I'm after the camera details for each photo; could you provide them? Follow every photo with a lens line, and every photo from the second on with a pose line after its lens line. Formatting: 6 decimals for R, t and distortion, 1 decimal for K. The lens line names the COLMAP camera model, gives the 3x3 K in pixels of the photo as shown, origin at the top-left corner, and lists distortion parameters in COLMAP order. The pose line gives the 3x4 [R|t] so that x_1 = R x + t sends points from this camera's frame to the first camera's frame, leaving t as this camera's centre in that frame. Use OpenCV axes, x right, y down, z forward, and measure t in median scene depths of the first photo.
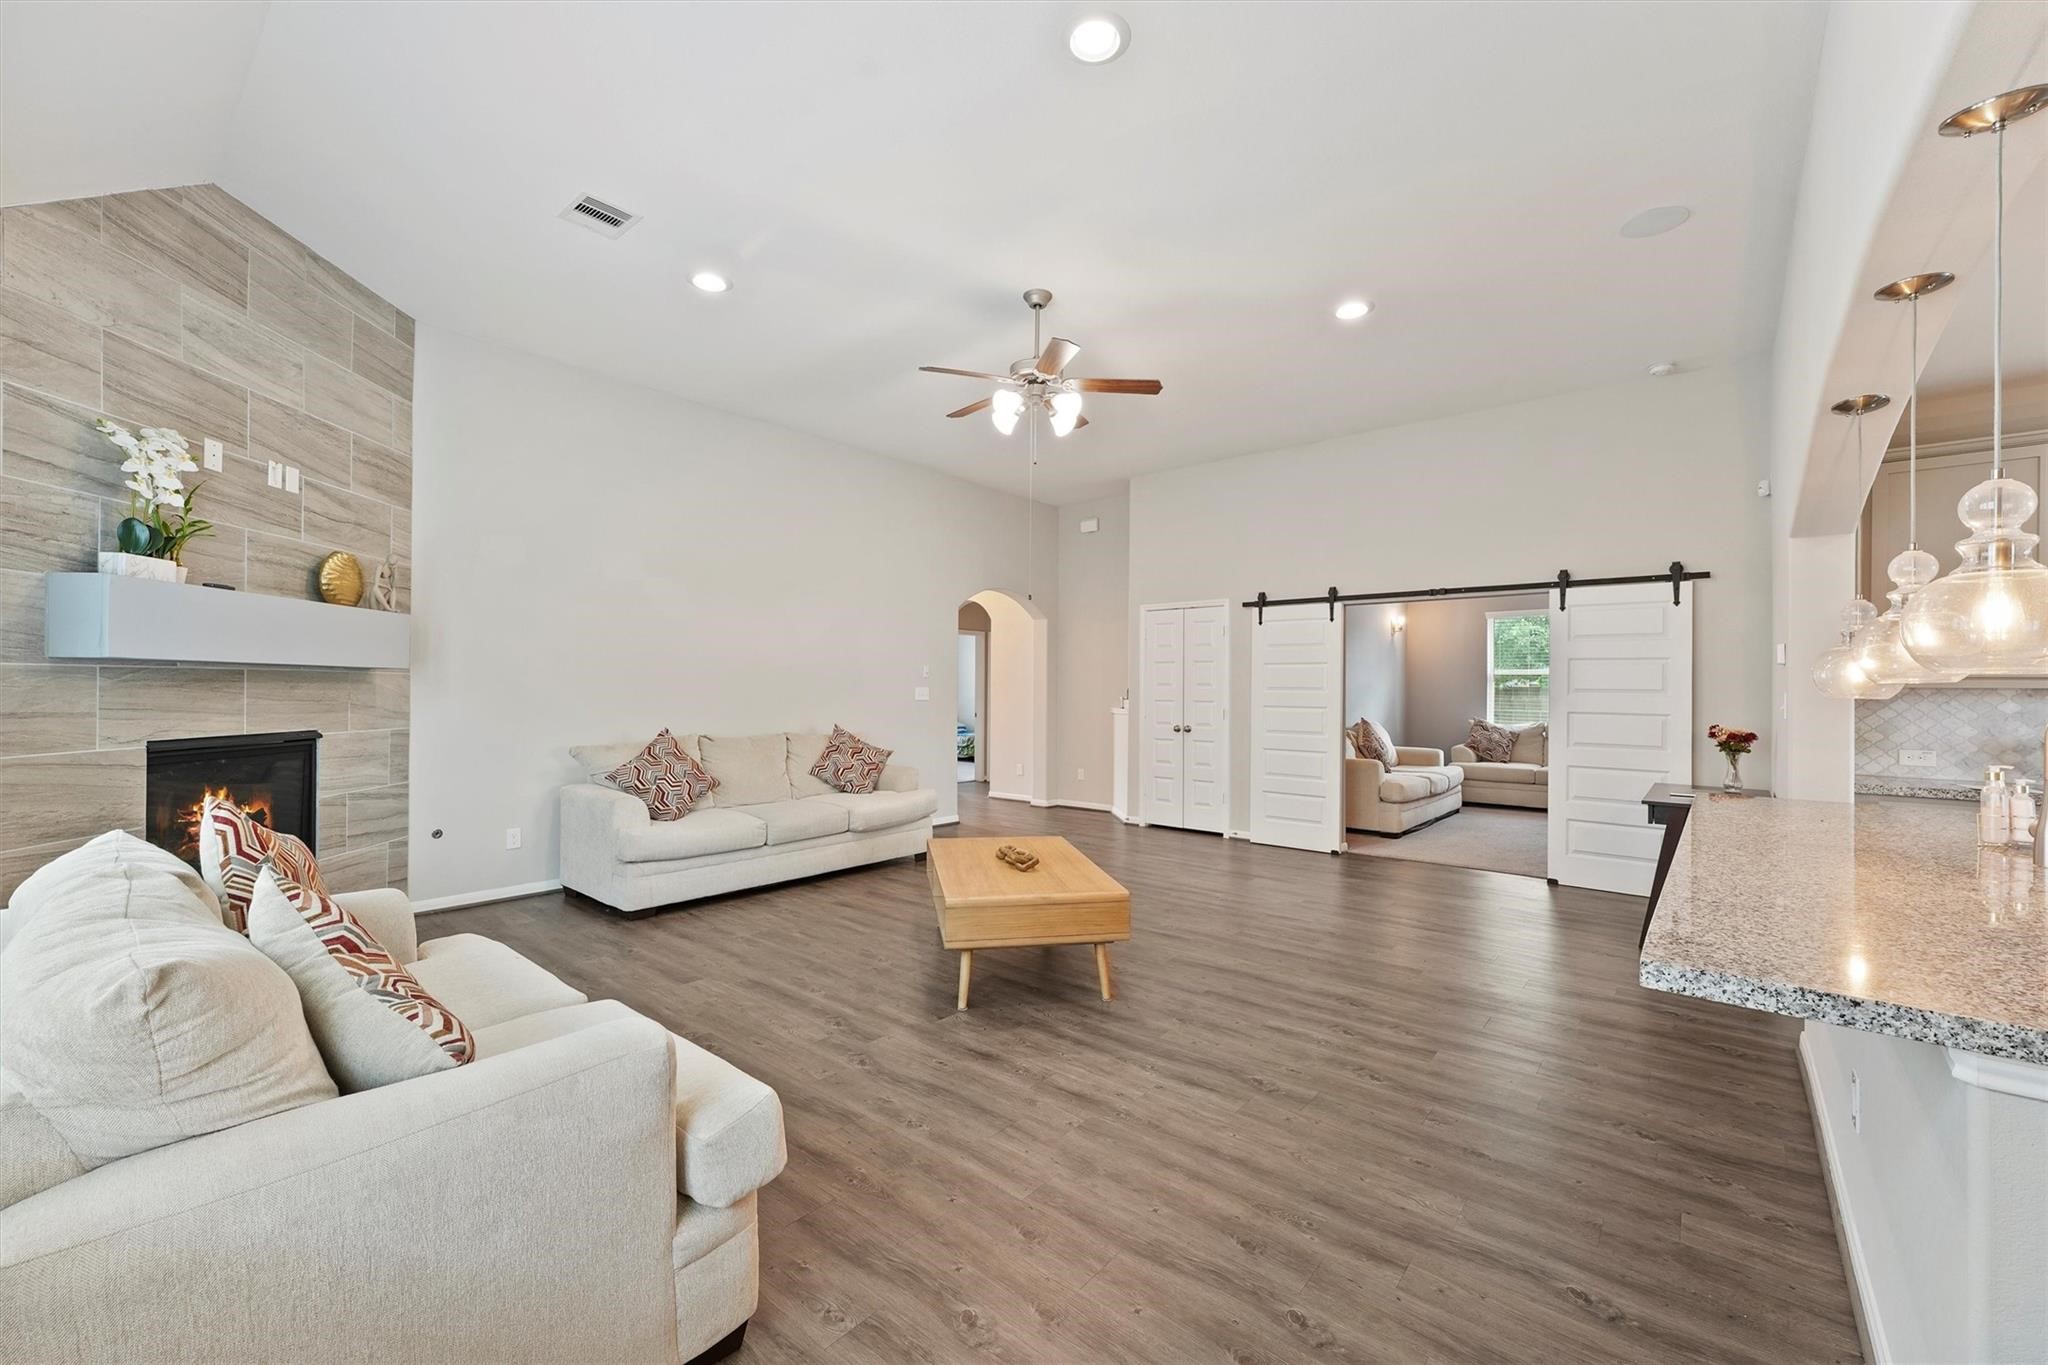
lens RADIAL K [[824.9, 0, 1029.2], [0, 824.9, 686.2], [0, 0, 1]] dist [0.003049, -0.000183]
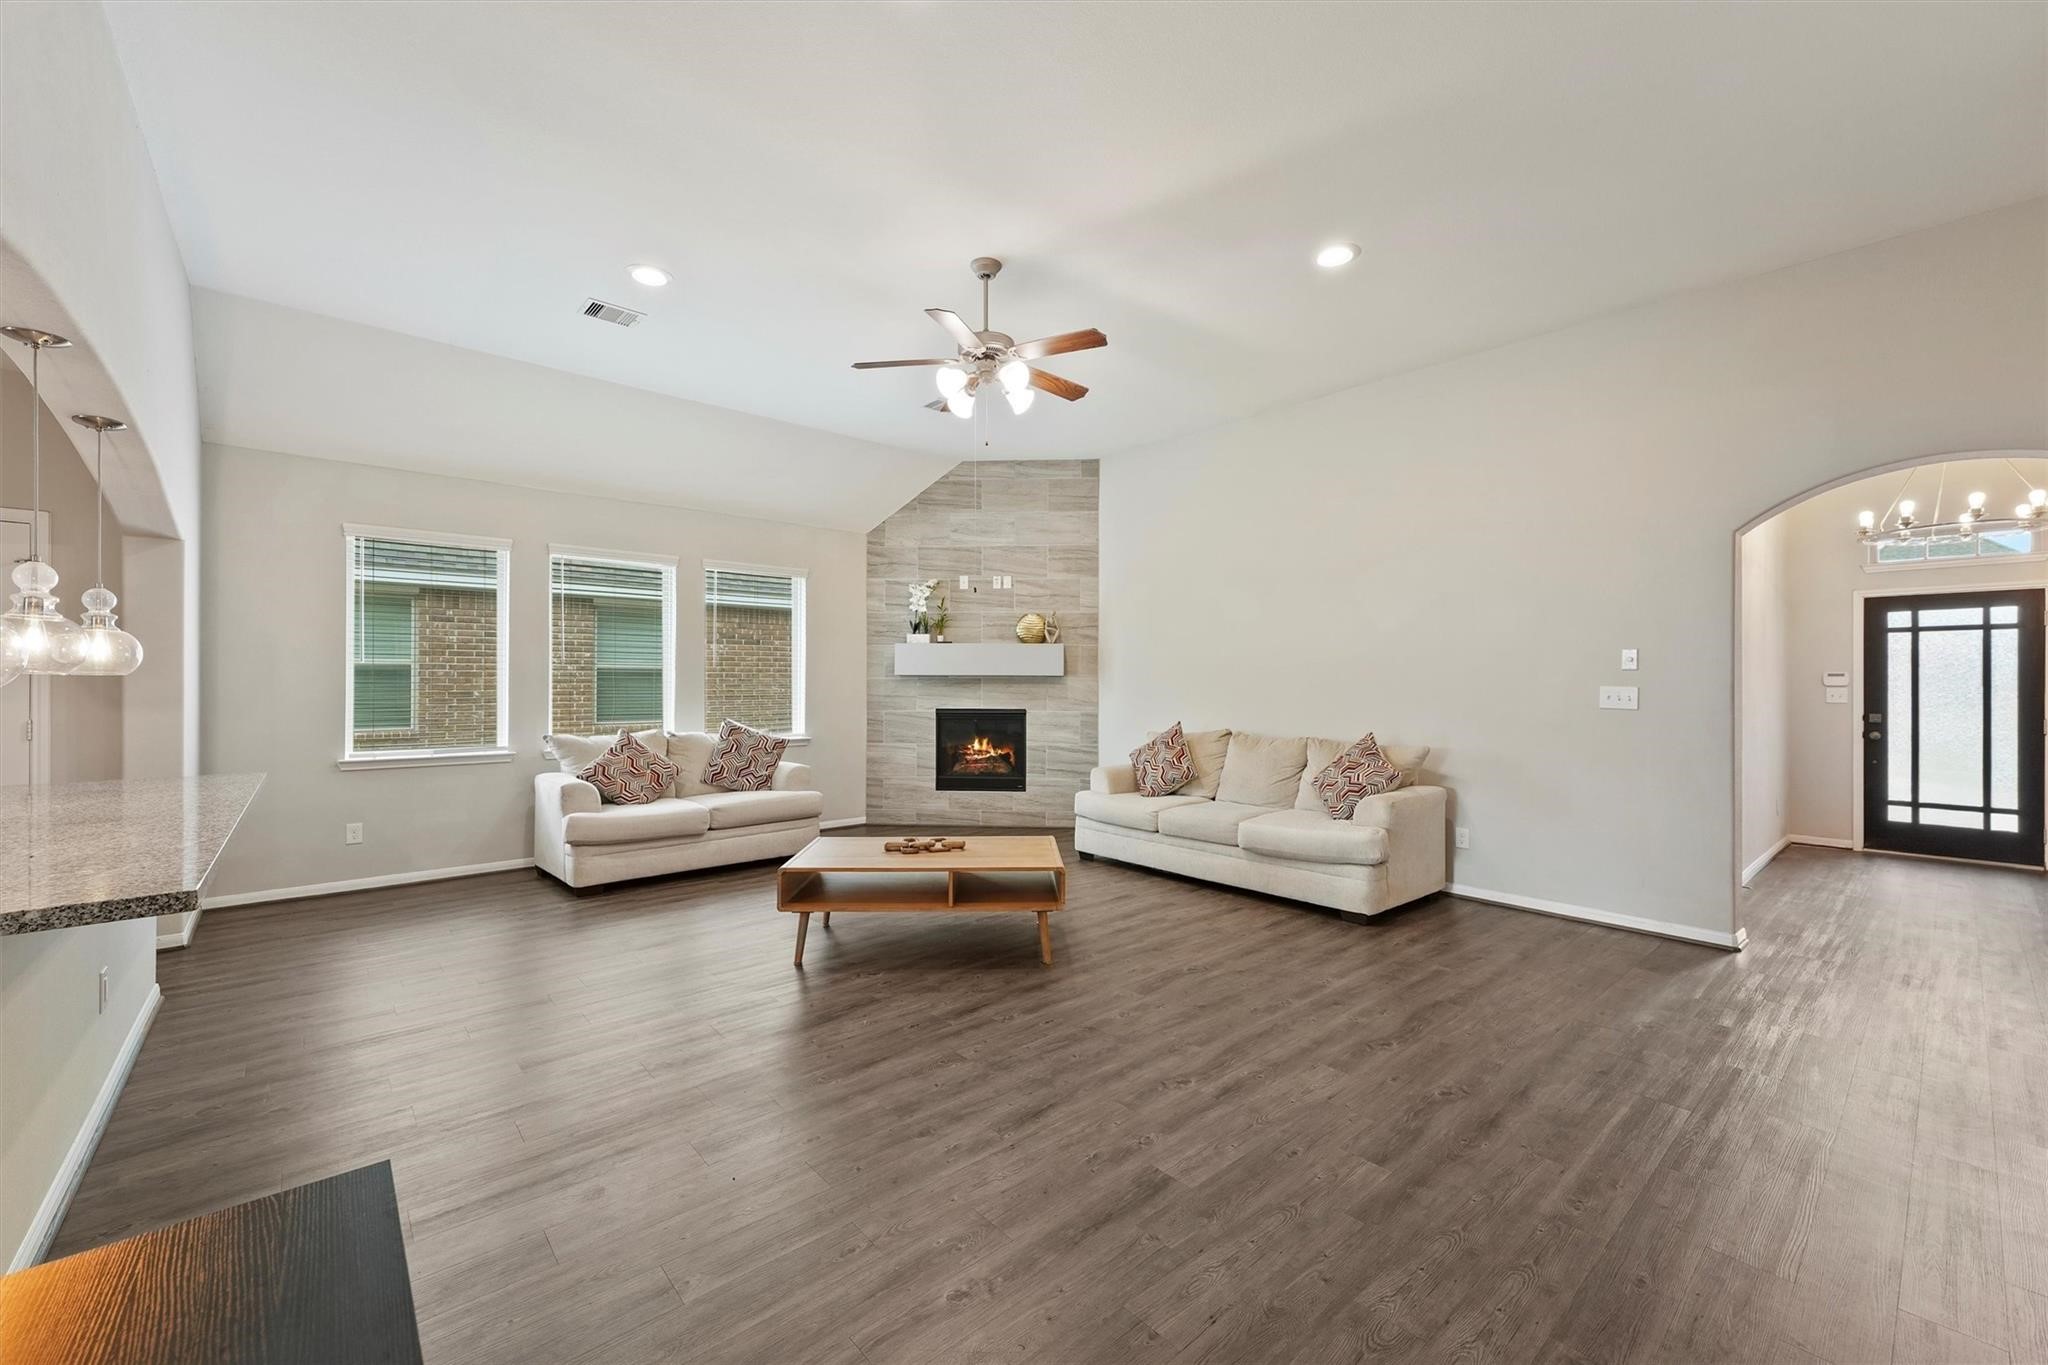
lens RADIAL K [[824.9, 0, 1030.2], [0, 824.9, 684.2], [0, 0, 1]] dist [0.003049, -0.000183]
pose [[-0.154171, -0.004059, -0.988036, 1.032433], [-0.000438, 0.999992, -0.004040, 0.003684], [0.988044, -0.000190, -0.154171, 1.326869]]
